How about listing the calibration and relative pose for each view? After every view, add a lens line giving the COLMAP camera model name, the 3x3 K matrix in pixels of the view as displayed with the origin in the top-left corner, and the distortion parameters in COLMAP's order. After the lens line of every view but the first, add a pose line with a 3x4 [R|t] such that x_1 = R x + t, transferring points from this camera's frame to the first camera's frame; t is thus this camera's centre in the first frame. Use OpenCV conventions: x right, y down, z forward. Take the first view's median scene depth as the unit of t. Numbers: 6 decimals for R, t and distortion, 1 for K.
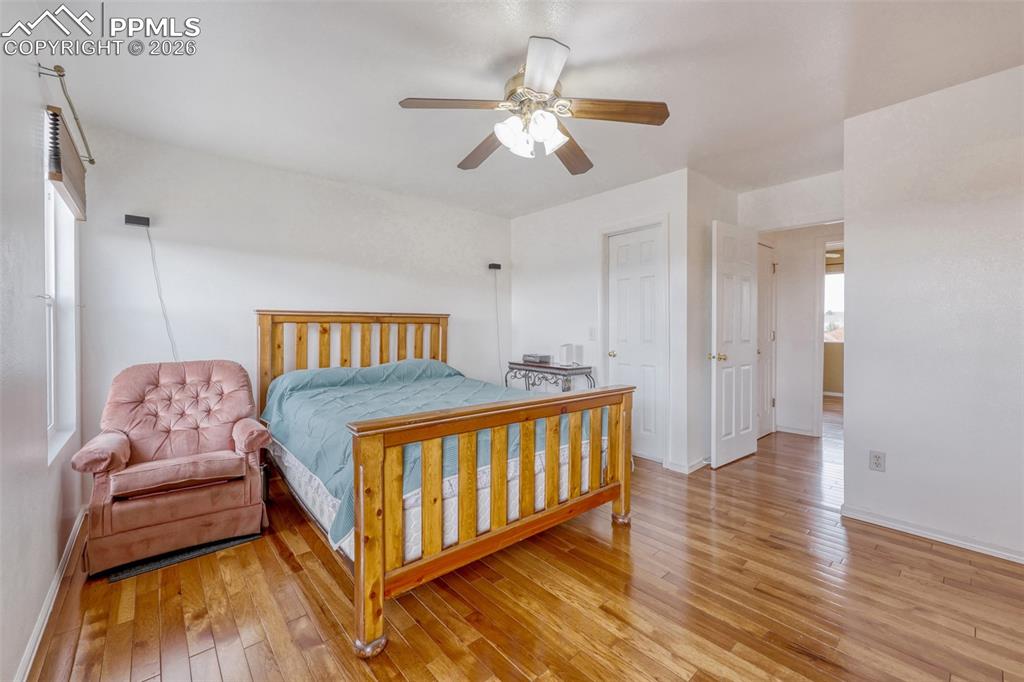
lens RADIAL K [[416.6, 0, 516.7], [0, 416.6, 327.6], [0, 0, 1]] dist [0.001693, 0.000198]
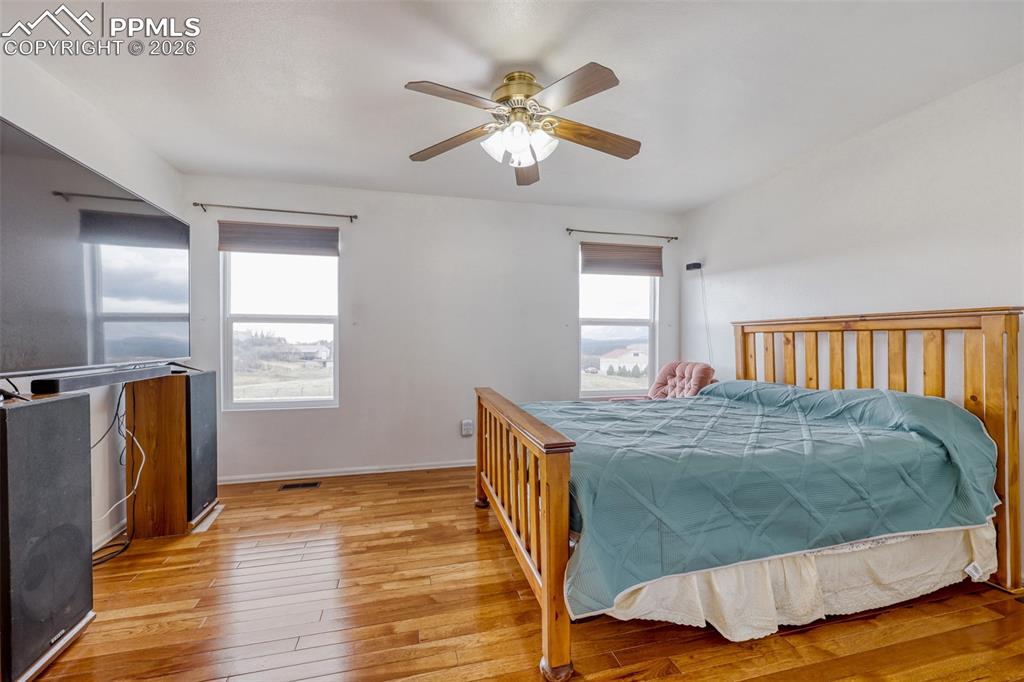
lens RADIAL K [[411.9, 0, 512.0], [0, 411.9, 341.0], [0, 0, 1]] dist [0.000196, 0.000059]
pose [[-0.442981, 0.005665, -0.896513, 0.616301], [0.002135, 0.999984, 0.005264, 0.001459], [0.896528, 0.000418, -0.442986, 0.937062]]
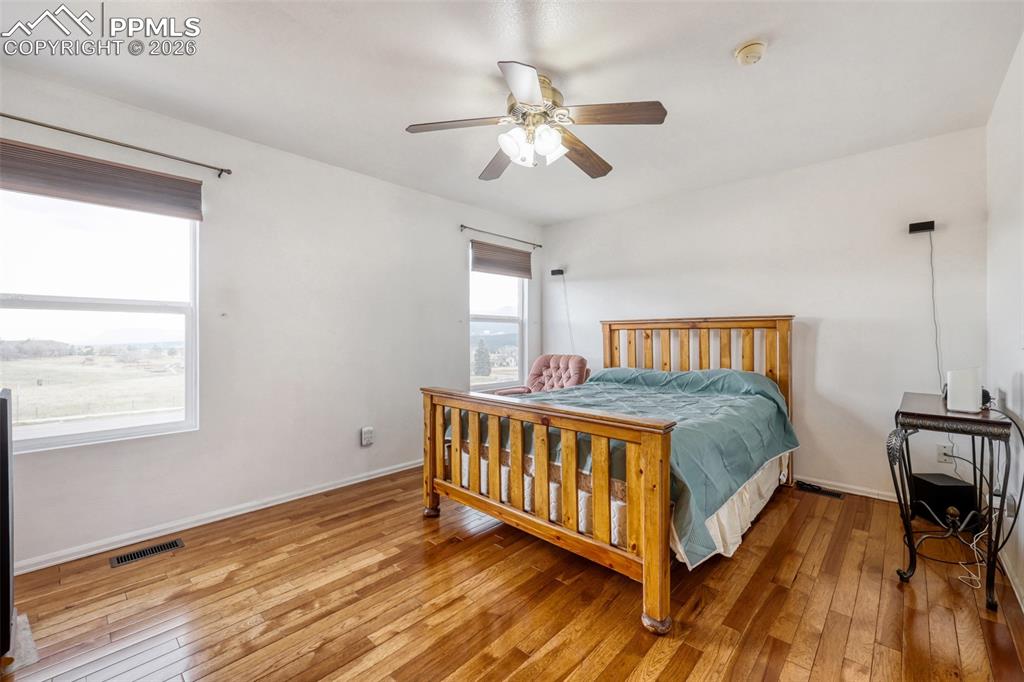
lens RADIAL K [[415.2, 0, 509.8], [0, 415.2, 333.4], [0, 0, 1]] dist [0.001721, 0.000315]
pose [[0.099955, -0.002634, -0.994989, 0.692417], [0.003289, 0.999992, -0.002316, 0.000929], [0.994987, -0.003041, 0.099962, 0.551484]]
